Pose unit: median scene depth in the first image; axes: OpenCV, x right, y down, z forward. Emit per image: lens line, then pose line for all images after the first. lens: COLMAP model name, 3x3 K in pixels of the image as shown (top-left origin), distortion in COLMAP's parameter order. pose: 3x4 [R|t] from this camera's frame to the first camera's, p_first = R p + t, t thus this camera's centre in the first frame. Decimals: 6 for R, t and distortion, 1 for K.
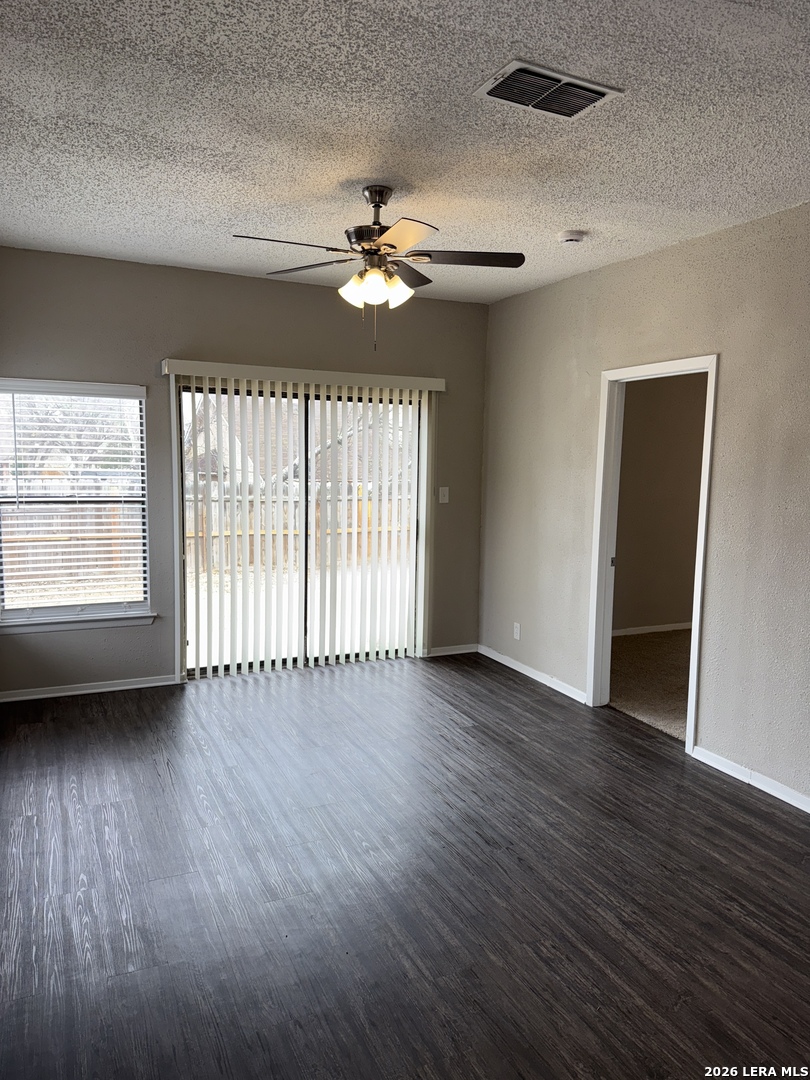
lens RADIAL K [[750.2, 0, 410.5], [0, 750.2, 540.7], [0, 0, 1]] dist [0.044582, -0.049340]
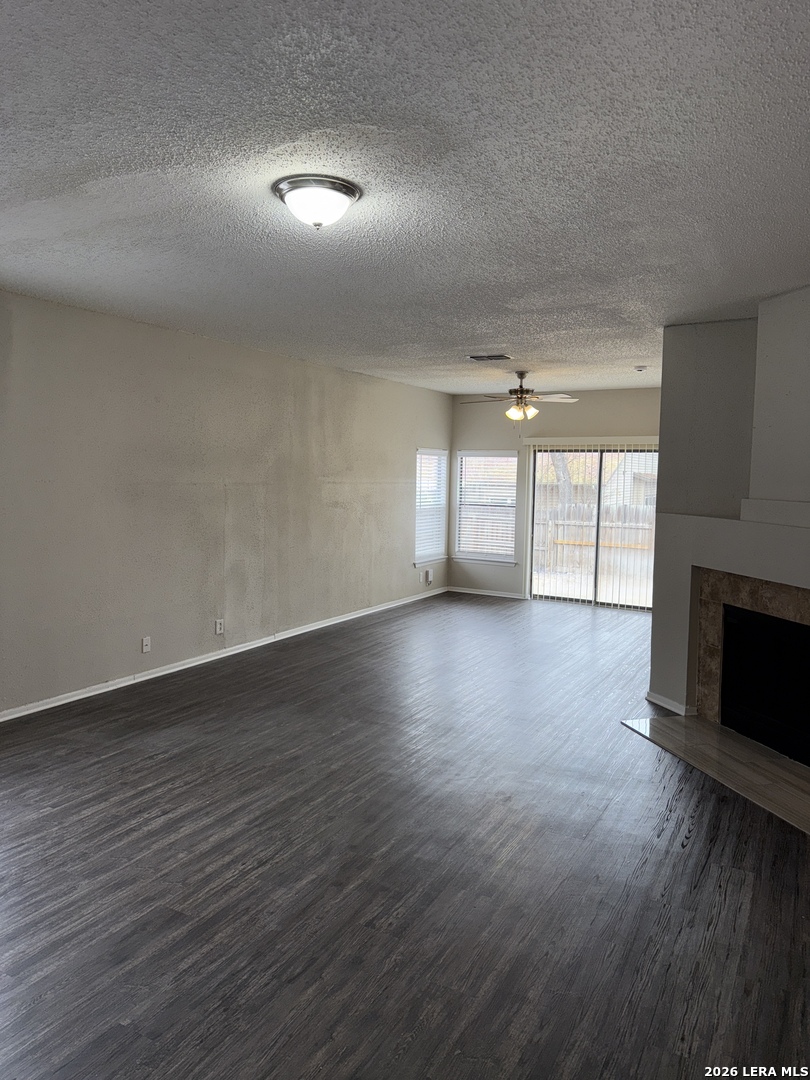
lens RADIAL K [[750.2, 0, 409.1], [0, 750.2, 547.6], [0, 0, 1]] dist [0.044582, -0.049340]
pose [[0.581040, 0.071495, -0.810728, 1.112090], [-0.097008, 0.995117, 0.018231, 0.048091], [0.808073, 0.068054, 0.585139, -0.411154]]
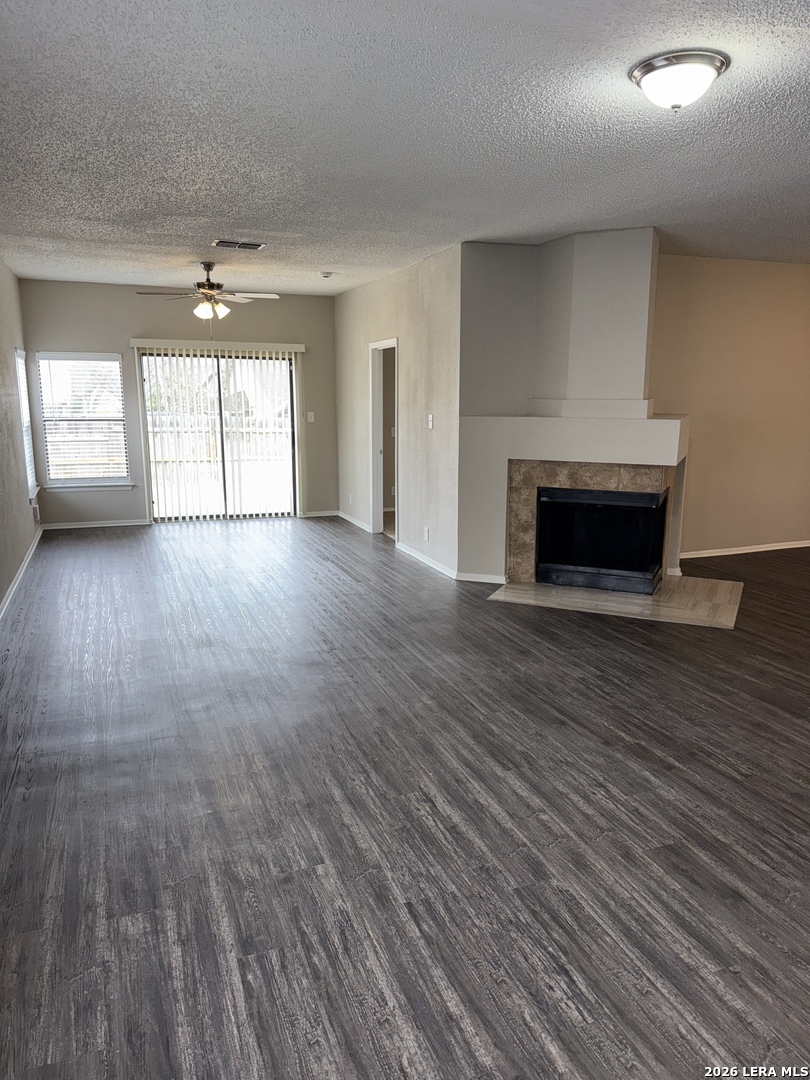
lens RADIAL K [[750.2, 0, 406.3], [0, 750.2, 543.4], [0, 0, 1]] dist [0.044582, -0.049340]
pose [[0.996826, 0.004163, -0.079499, 0.444291], [0.002692, 0.996298, 0.085928, 0.085430], [0.079562, -0.085870, 0.993125, -0.723229]]
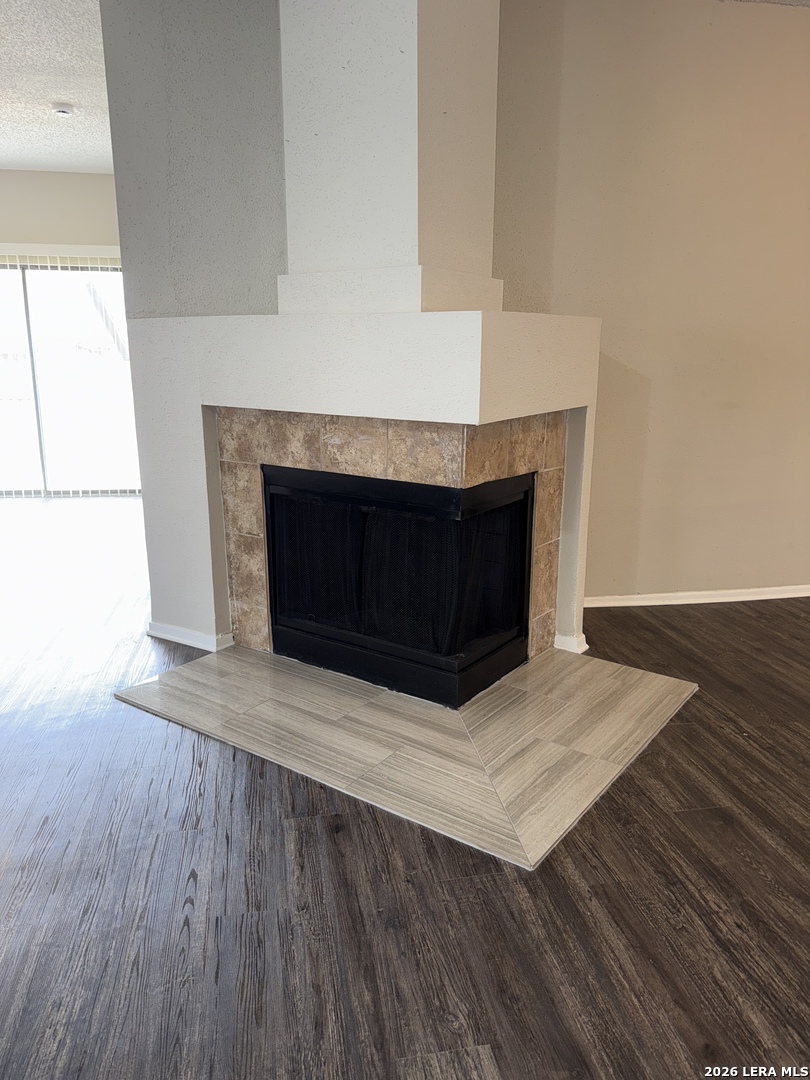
lens RADIAL K [[750.2, 0, 412.0], [0, 750.2, 534.5], [0, 0, 1]] dist [0.044582, -0.049340]
pose [[0.967492, 0.048712, -0.248167, 0.824629], [-0.020727, 0.993247, 0.114157, 0.083730], [0.252052, -0.105302, 0.961968, -0.049823]]
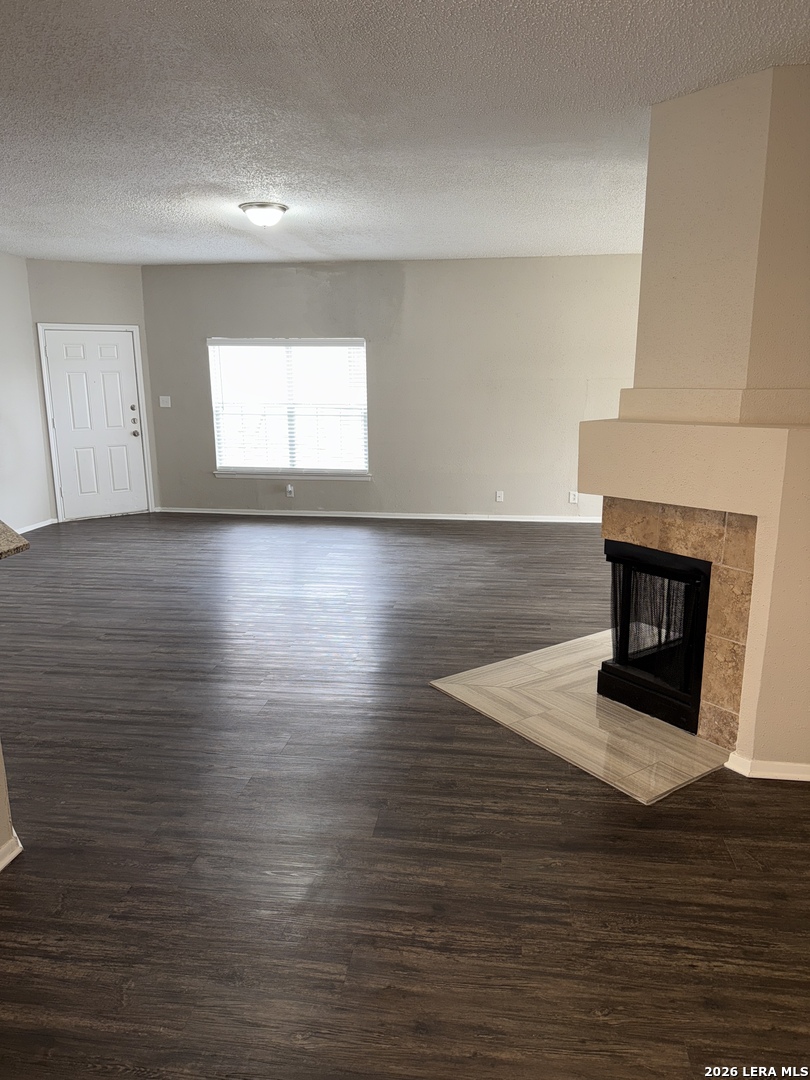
lens RADIAL K [[750.2, 0, 413.4], [0, 750.2, 539.4], [0, 0, 1]] dist [0.044582, -0.049340]
pose [[-0.528319, 0.164891, -0.832881, 1.425620], [-0.107092, 0.960184, 0.258025, -0.054812], [0.842265, 0.225515, -0.489625, 0.630661]]
